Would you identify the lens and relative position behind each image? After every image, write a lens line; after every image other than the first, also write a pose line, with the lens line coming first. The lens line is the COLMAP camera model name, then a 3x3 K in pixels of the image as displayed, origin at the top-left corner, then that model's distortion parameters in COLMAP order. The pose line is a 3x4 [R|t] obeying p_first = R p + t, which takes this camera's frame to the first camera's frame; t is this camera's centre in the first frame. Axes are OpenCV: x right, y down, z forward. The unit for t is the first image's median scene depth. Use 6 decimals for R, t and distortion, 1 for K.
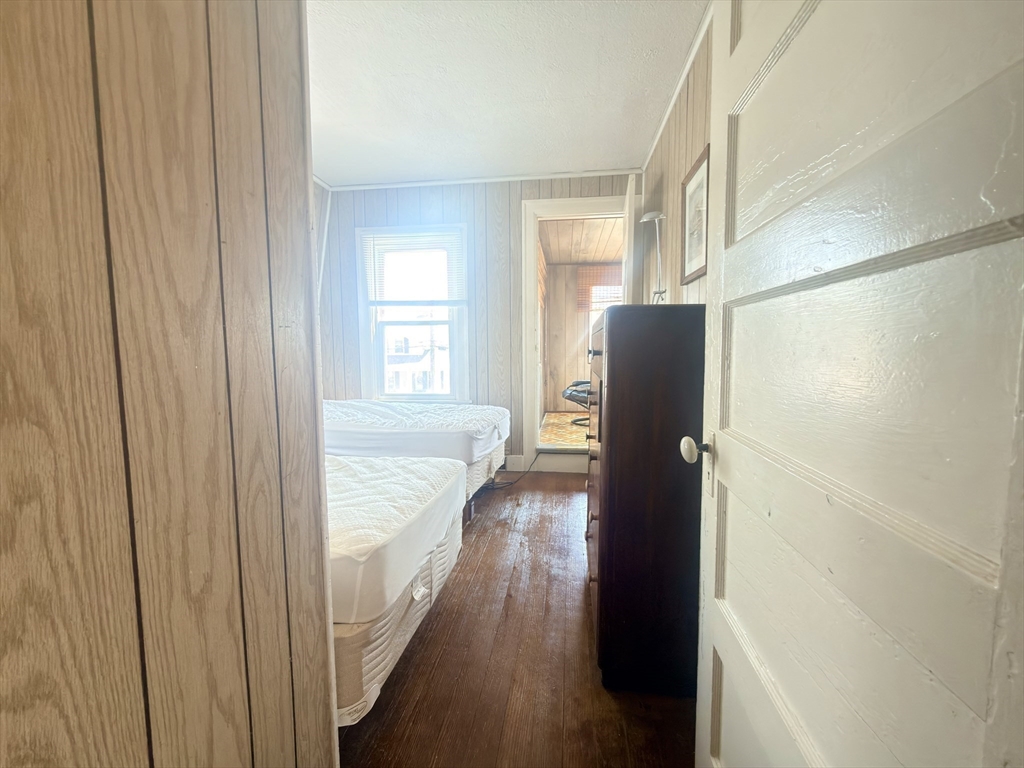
lens RADIAL K [[405.4, 0, 512.4], [0, 405.4, 385.2], [0, 0, 1]] dist [-0.002862, 0.000580]
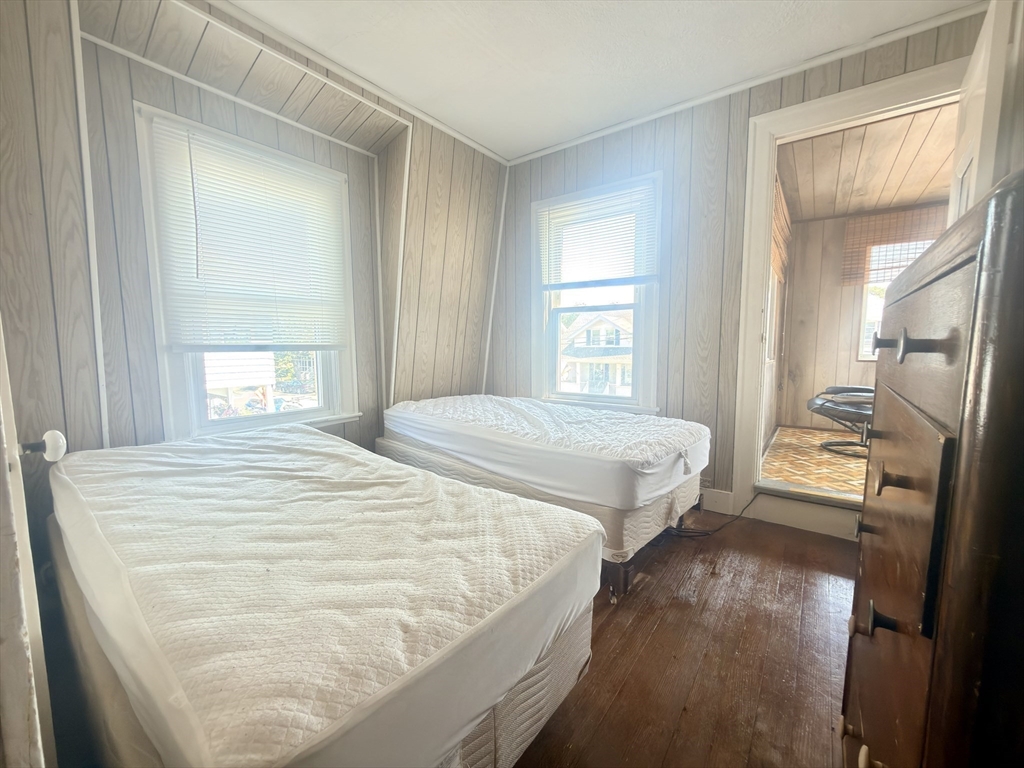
lens RADIAL K [[405.4, 0, 514.7], [0, 405.4, 384.2], [0, 0, 1]] dist [-0.002862, 0.000580]
pose [[0.872850, 0.048995, -0.485523, 0.029588], [-0.040555, 0.998788, 0.027881, -0.016892], [0.486300, -0.004645, 0.873779, 0.211311]]
